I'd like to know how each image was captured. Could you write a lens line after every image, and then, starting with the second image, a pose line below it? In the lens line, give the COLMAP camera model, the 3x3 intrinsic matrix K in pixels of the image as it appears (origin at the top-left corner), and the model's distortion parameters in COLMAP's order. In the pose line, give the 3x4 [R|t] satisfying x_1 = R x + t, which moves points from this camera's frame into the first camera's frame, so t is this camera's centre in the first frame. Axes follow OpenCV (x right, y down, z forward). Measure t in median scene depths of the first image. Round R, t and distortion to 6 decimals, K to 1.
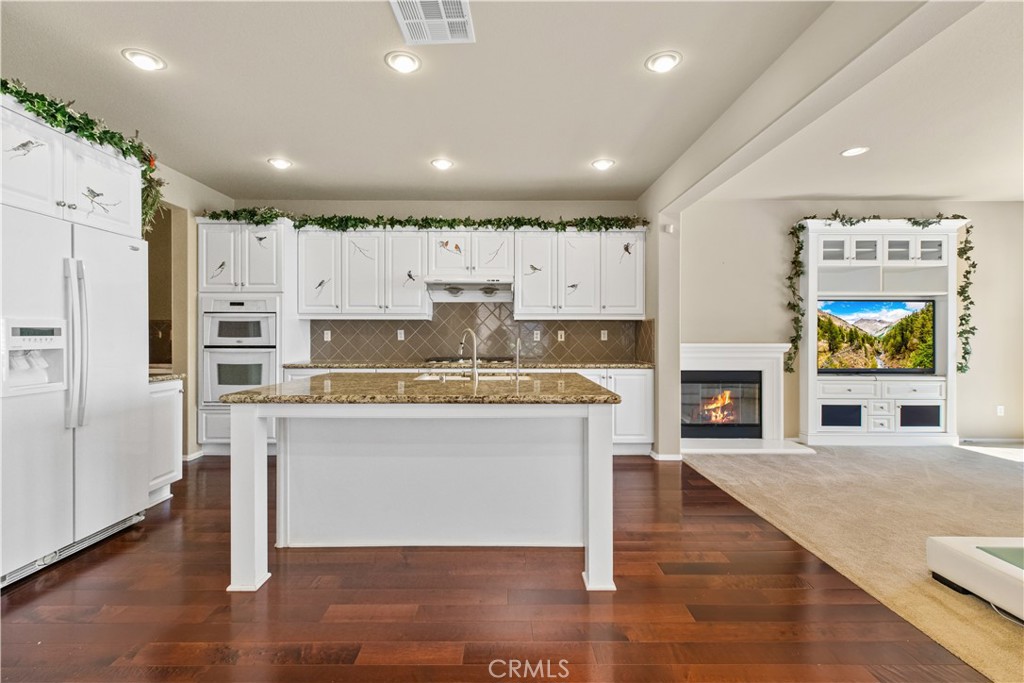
lens RADIAL K [[463.2, 0, 506.3], [0, 463.2, 338.1], [0, 0, 1]] dist [0.009842, -0.002184]
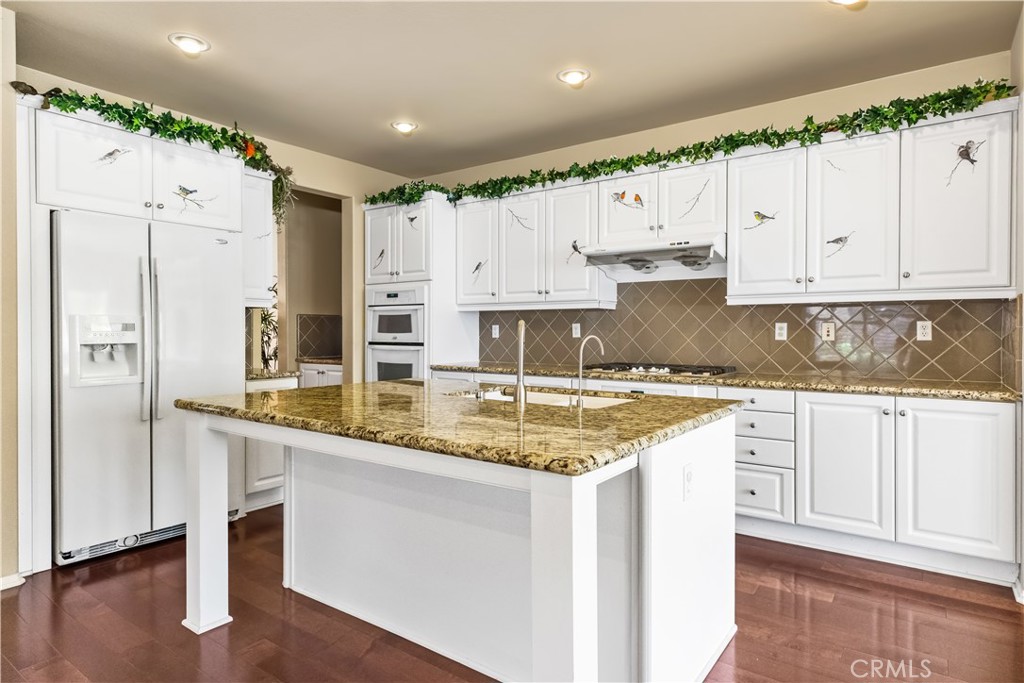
lens RADIAL K [[584.3, 0, 512.9], [0, 584.3, 337.3], [0, 0, 1]] dist [0.026612, -0.009627]
pose [[0.814767, 0.005853, -0.579759, 0.253533], [-0.002739, 0.999977, 0.006246, -0.001200], [0.579782, -0.003501, 0.814764, 0.222087]]
